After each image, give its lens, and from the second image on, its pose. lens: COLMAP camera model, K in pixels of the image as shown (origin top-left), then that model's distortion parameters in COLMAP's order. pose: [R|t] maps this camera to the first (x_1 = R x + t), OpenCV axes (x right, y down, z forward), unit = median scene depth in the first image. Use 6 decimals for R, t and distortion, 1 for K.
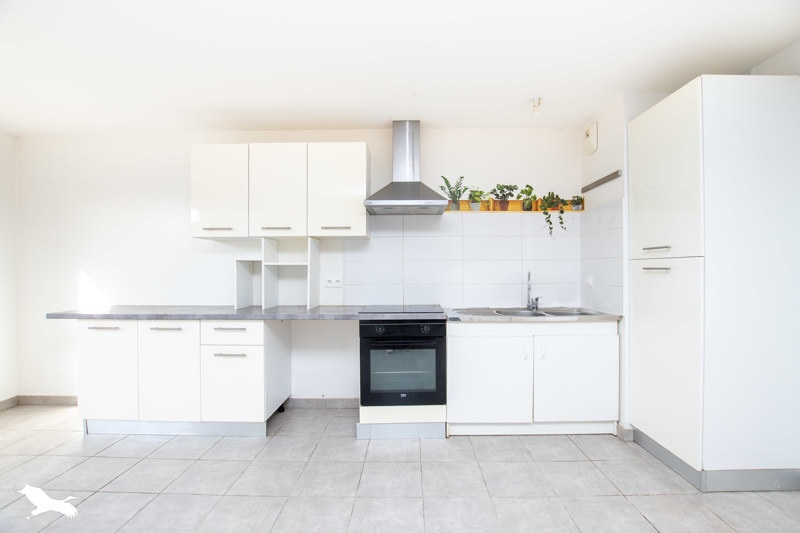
lens RADIAL K [[359.6, 0, 400.6], [0, 359.6, 270.8], [0, 0, 1]] dist [-0.029701, 0.000154]
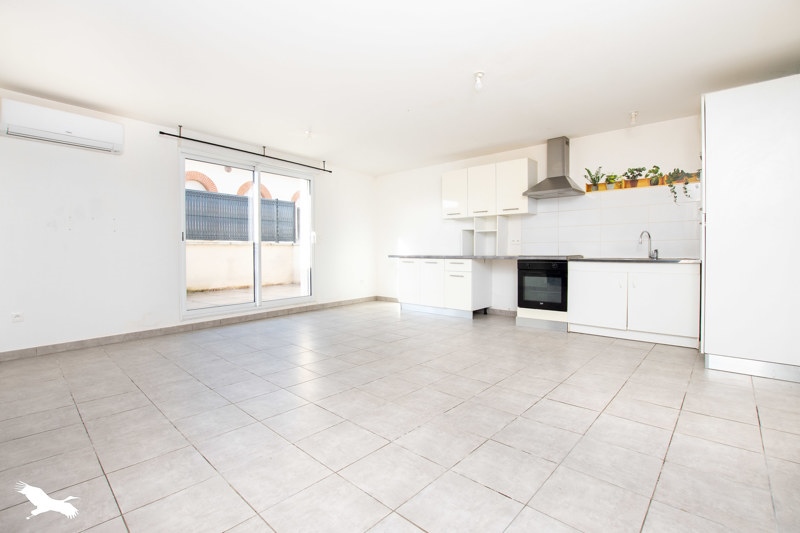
lens RADIAL K [[359.6, 0, 400.6], [0, 359.6, 270.8], [0, 0, 1]] dist [-0.029701, 0.000154]
pose [[0.747217, 0.038162, -0.663484, 0.548482], [-0.002301, 0.998493, 0.054839, 0.080974], [0.664577, -0.039450, 0.746178, -0.633464]]
